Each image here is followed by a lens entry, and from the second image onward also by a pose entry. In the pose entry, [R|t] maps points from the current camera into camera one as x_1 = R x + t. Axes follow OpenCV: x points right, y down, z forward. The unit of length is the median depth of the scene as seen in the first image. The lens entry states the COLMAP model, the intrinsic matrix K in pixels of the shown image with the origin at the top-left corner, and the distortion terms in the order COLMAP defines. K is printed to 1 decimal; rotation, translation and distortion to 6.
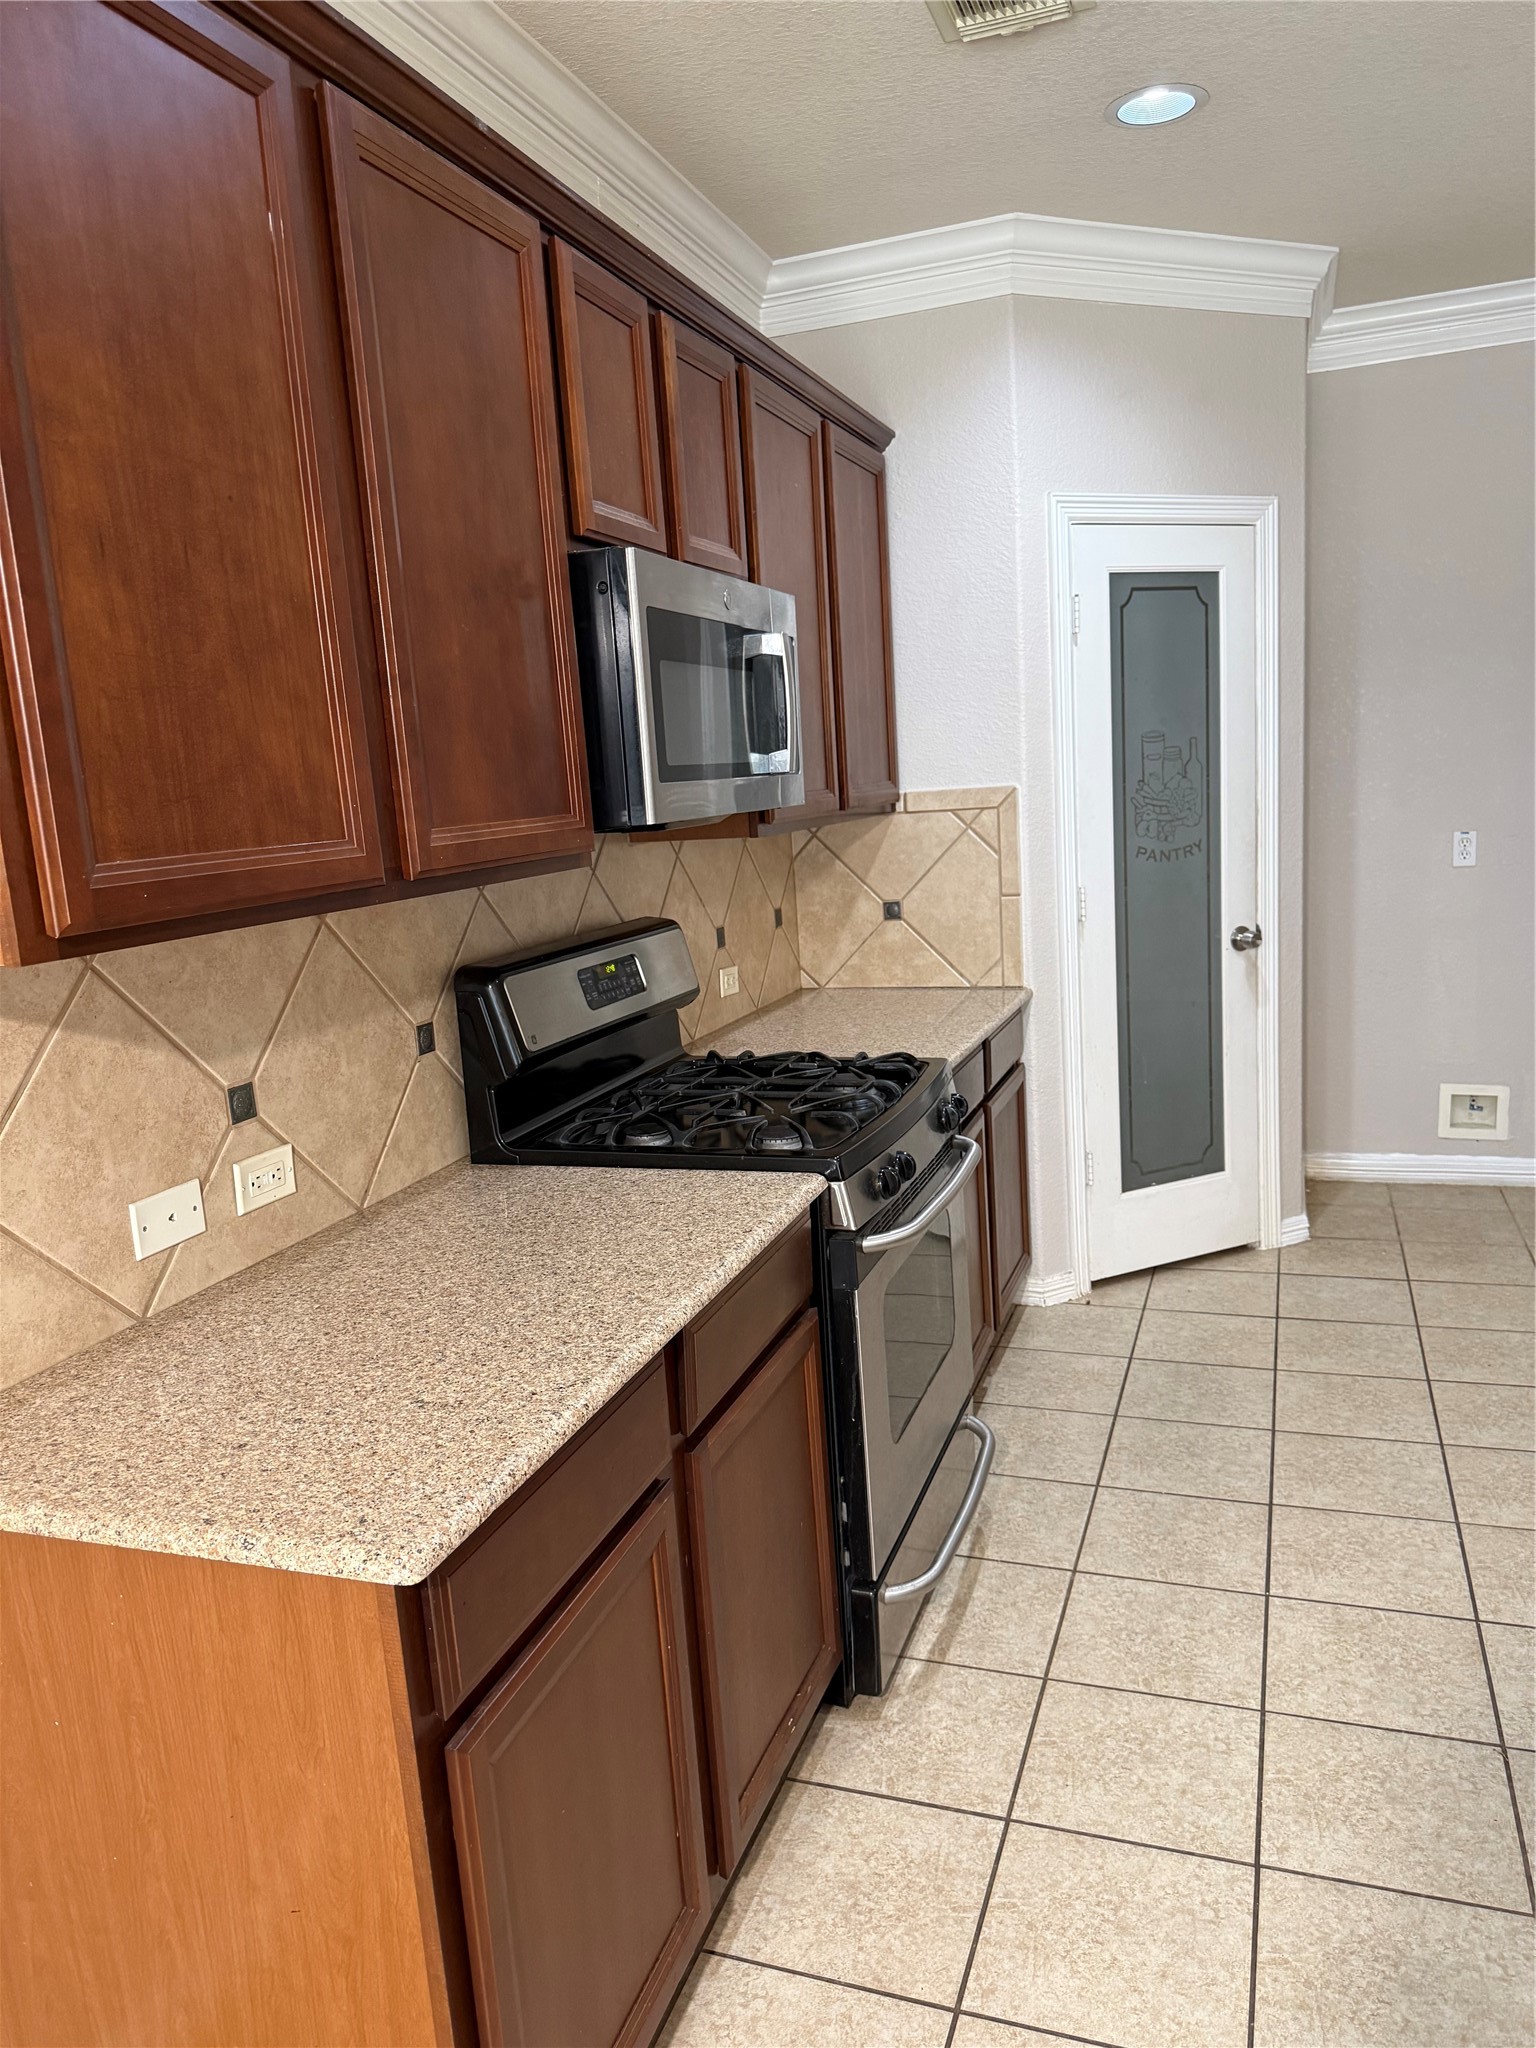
lens RADIAL K [[1446.8, 0, 773.6], [0, 1446.8, 1022.8], [0, 0, 1]] dist [0.037360, -0.051181]
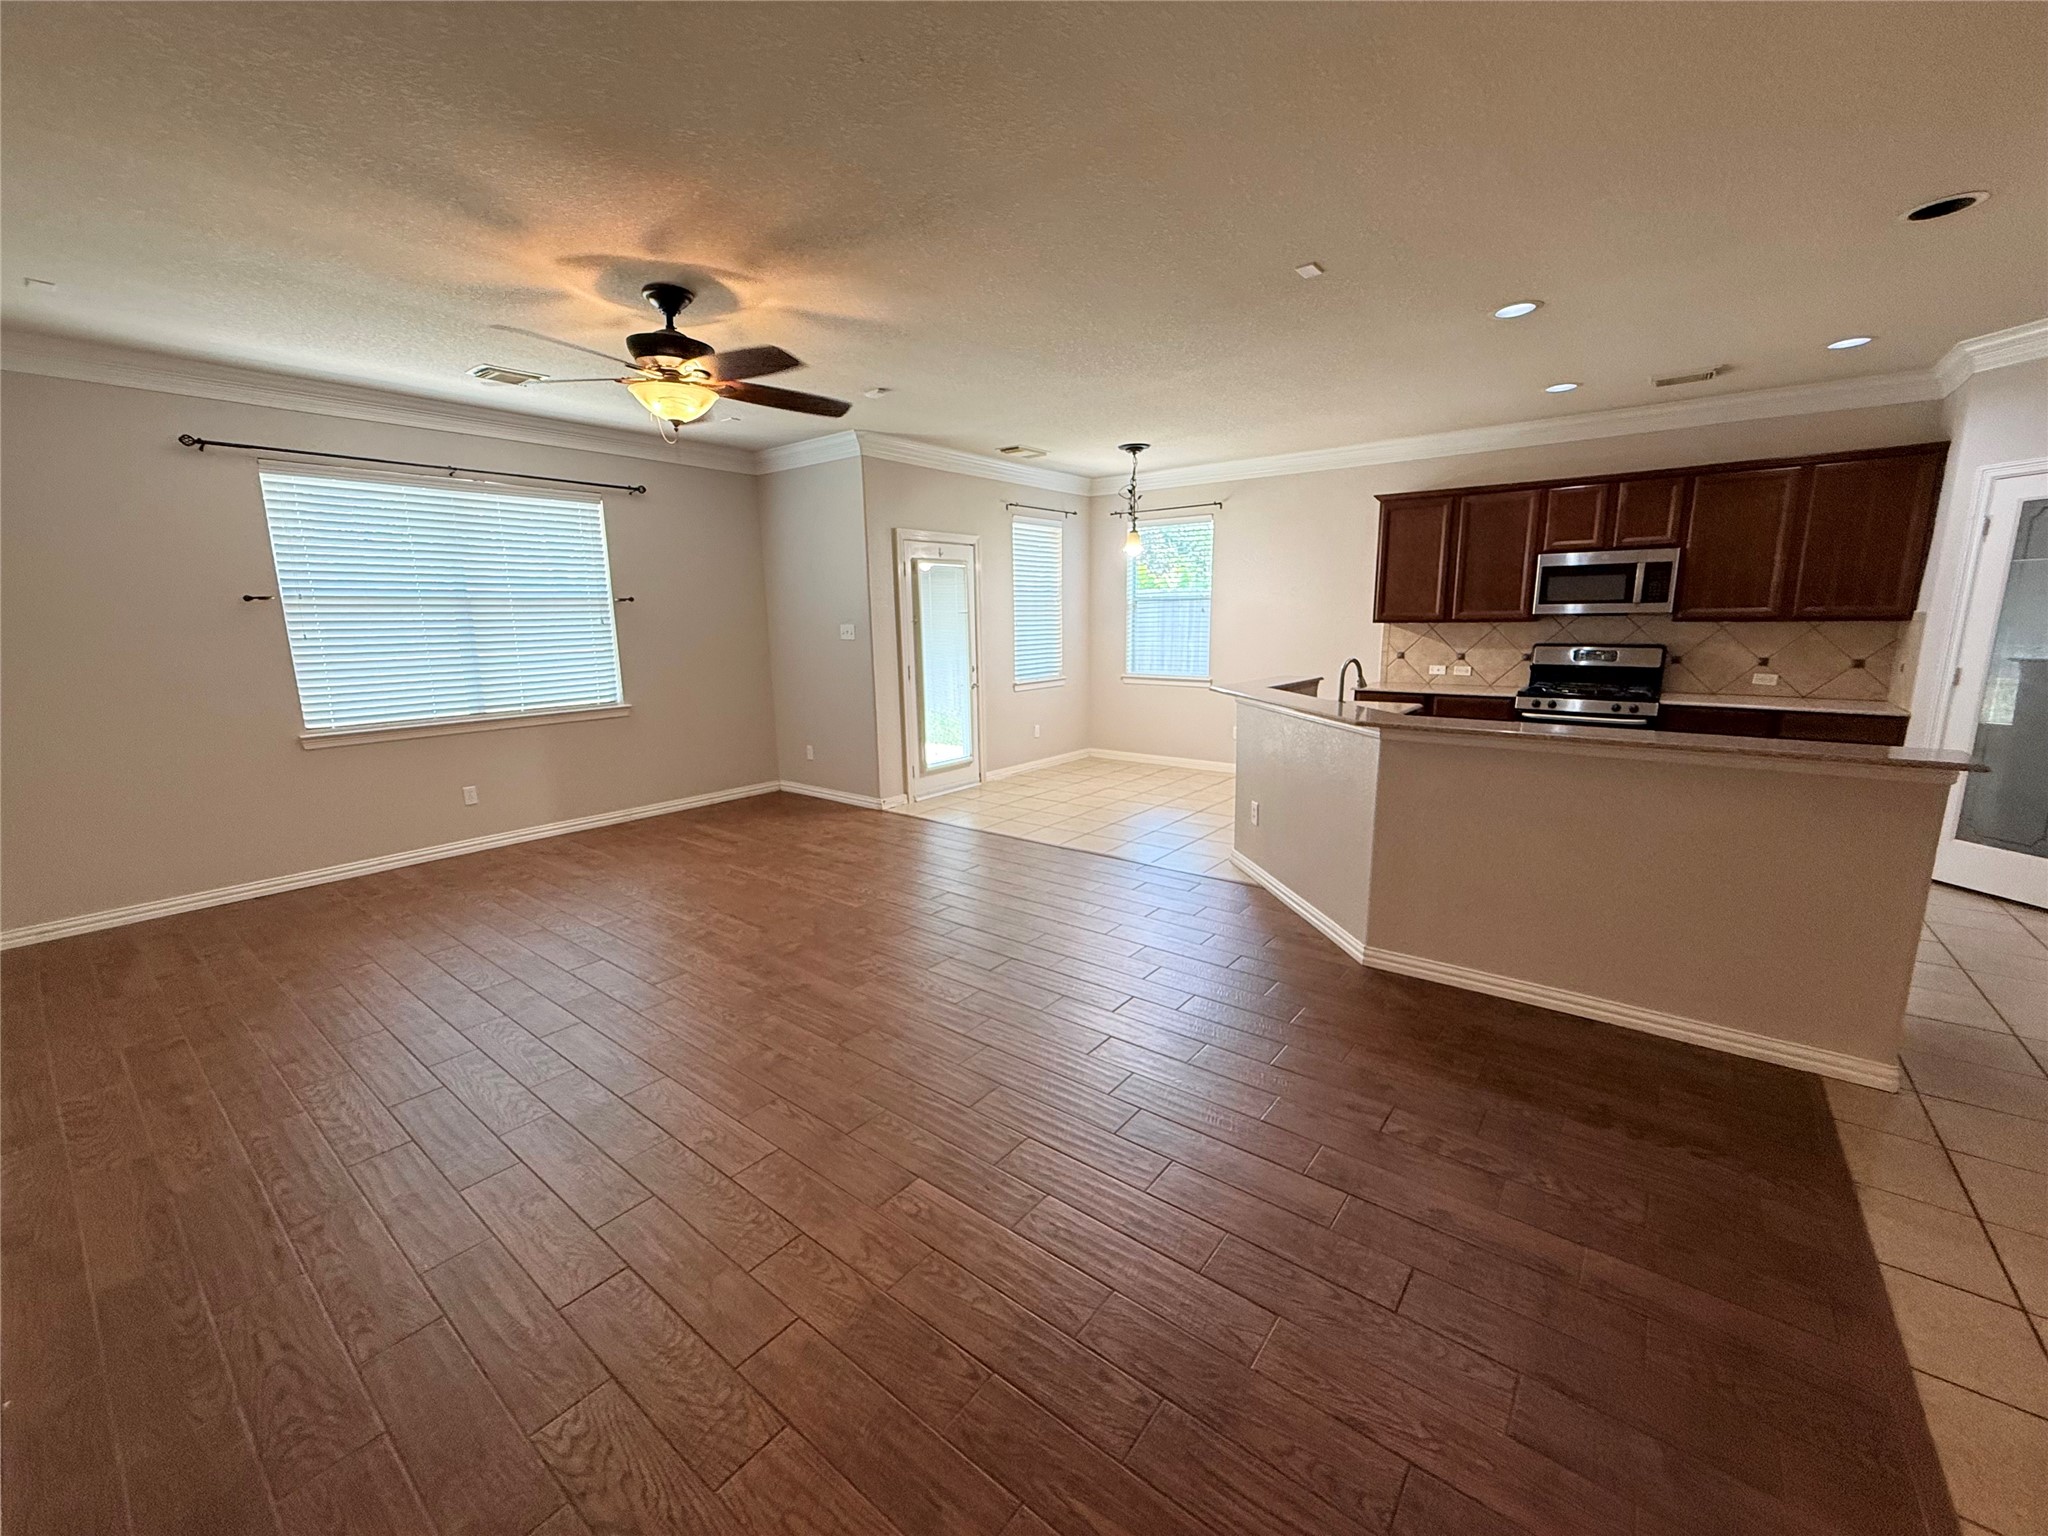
lens RADIAL K [[822.8, 0, 1016.3], [0, 822.8, 768.9], [0, 0, 1]] dist [0.006991, -0.002334]
pose [[-0.321188, 0.242747, -0.915375, 1.702778], [-0.125702, 0.947109, 0.295269, -0.137444], [0.938636, 0.209902, -0.273686, 0.161782]]
